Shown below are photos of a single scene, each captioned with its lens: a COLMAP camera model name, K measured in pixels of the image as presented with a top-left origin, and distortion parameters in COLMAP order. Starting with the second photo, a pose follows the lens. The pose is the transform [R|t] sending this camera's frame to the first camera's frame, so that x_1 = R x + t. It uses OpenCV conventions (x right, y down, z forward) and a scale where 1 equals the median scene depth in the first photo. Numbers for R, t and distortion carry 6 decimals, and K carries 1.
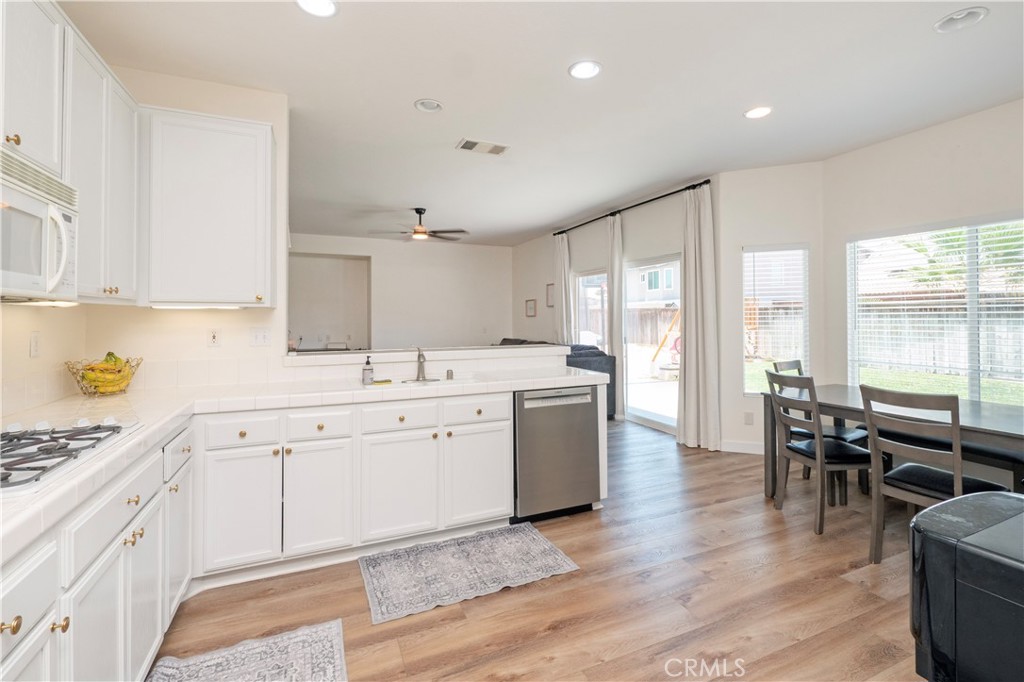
lens RADIAL K [[444.6, 0, 508.1], [0, 444.6, 326.7], [0, 0, 1]] dist [0.000535, 0.000018]
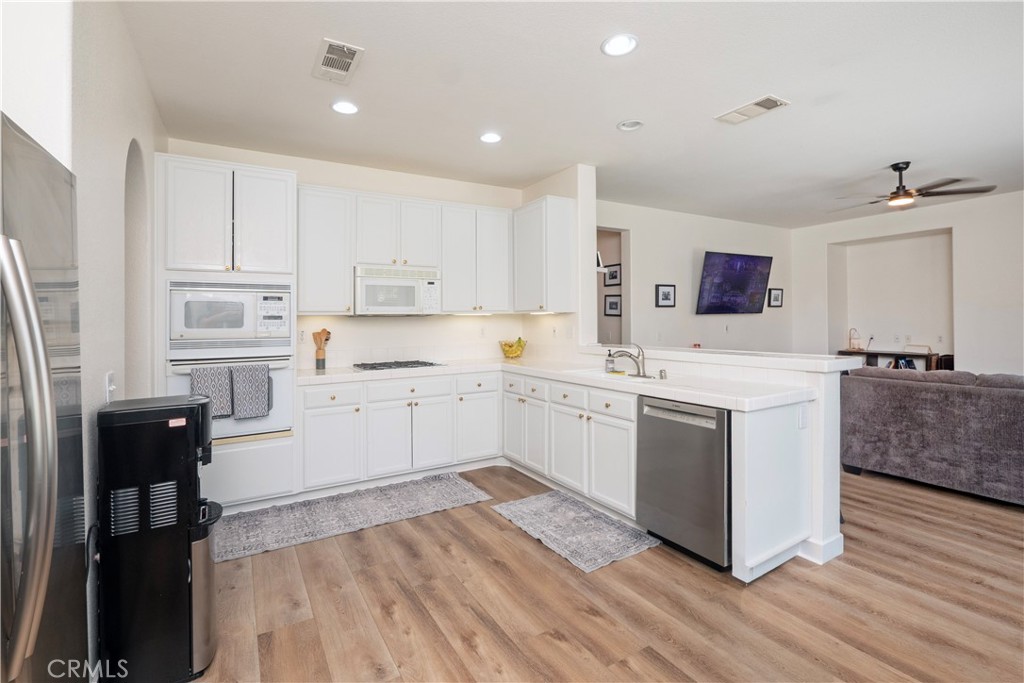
lens RADIAL K [[444.6, 0, 508.1], [0, 444.6, 327.2], [0, 0, 1]] dist [0.000535, 0.000018]
pose [[0.158963, 0.016155, -0.987152, 0.968699], [-0.004022, 0.999868, 0.015716, -0.017178], [0.987276, 0.001472, 0.159007, 0.585511]]
